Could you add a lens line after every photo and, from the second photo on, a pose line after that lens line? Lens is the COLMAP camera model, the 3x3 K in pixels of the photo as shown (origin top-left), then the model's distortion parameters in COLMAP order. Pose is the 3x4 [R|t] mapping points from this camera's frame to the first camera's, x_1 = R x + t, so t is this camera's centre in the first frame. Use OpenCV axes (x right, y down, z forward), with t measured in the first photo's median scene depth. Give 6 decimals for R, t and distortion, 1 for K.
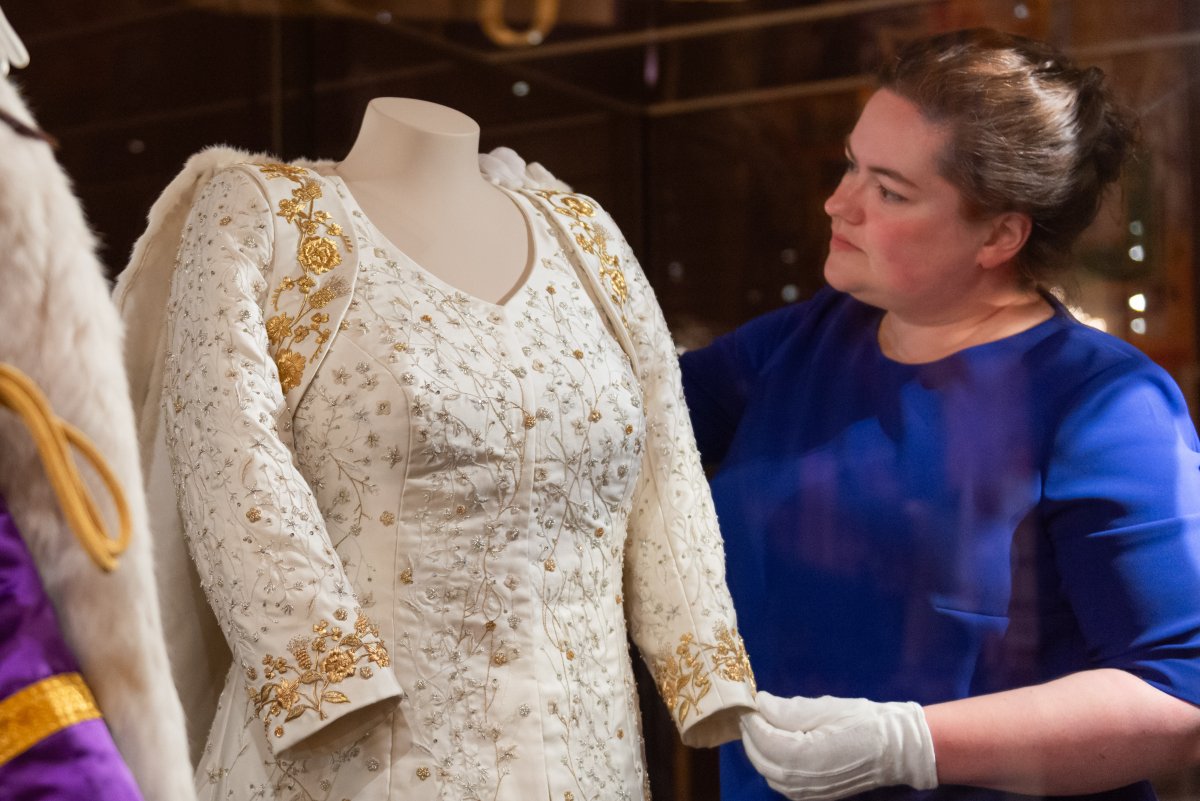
lens RADIAL K [[2268.5, 0, 599.5], [0, 2268.5, 298.2], [0, 0, 1]] dist [0.008987, -0.188515]
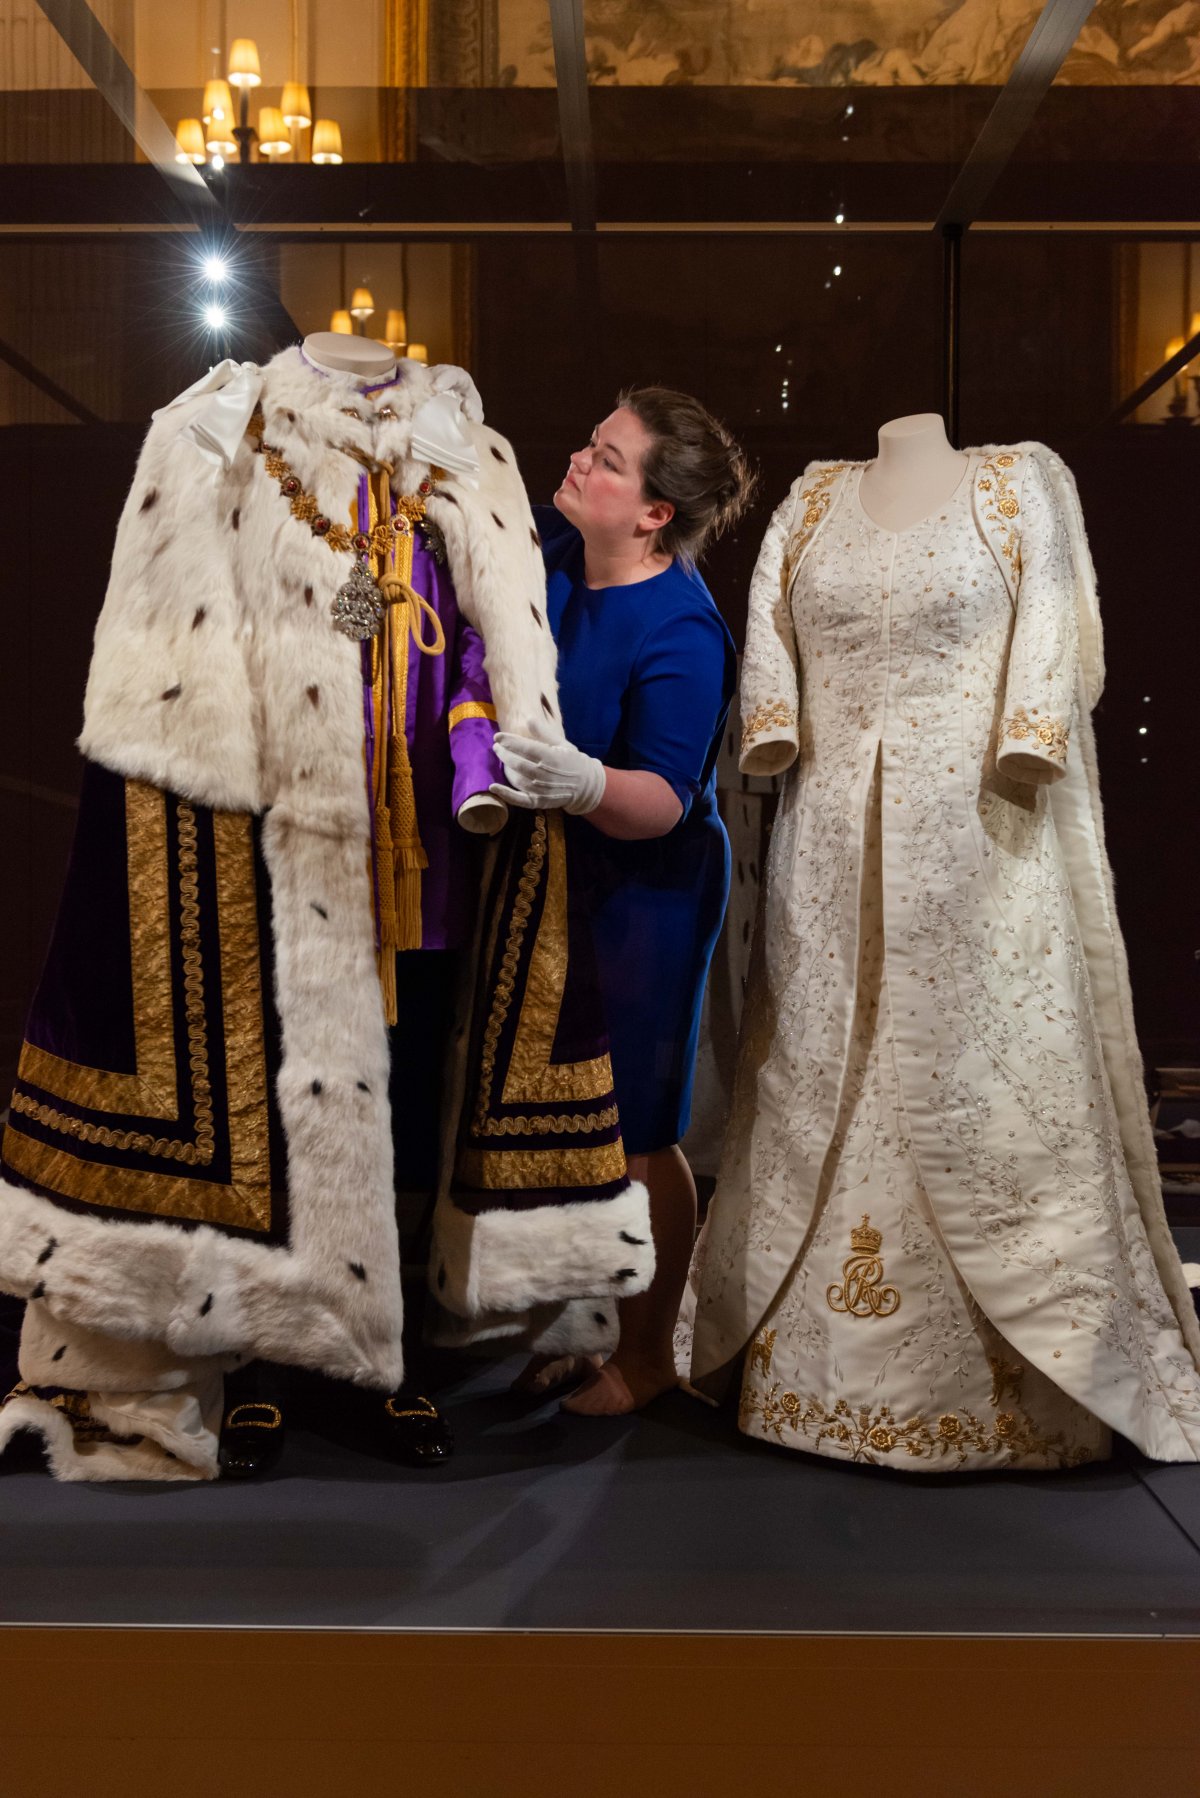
lens RADIAL K [[2041.4, 0, 600.0], [0, 2041.4, 899.0], [0, 0, 1]] dist [-0.034135, 0.003792]
pose [[0.490022, 0.032420, -0.871107, 1.283120], [0.086650, 0.992547, 0.085682, 0.136215], [0.867393, -0.117467, 0.483561, -0.005692]]
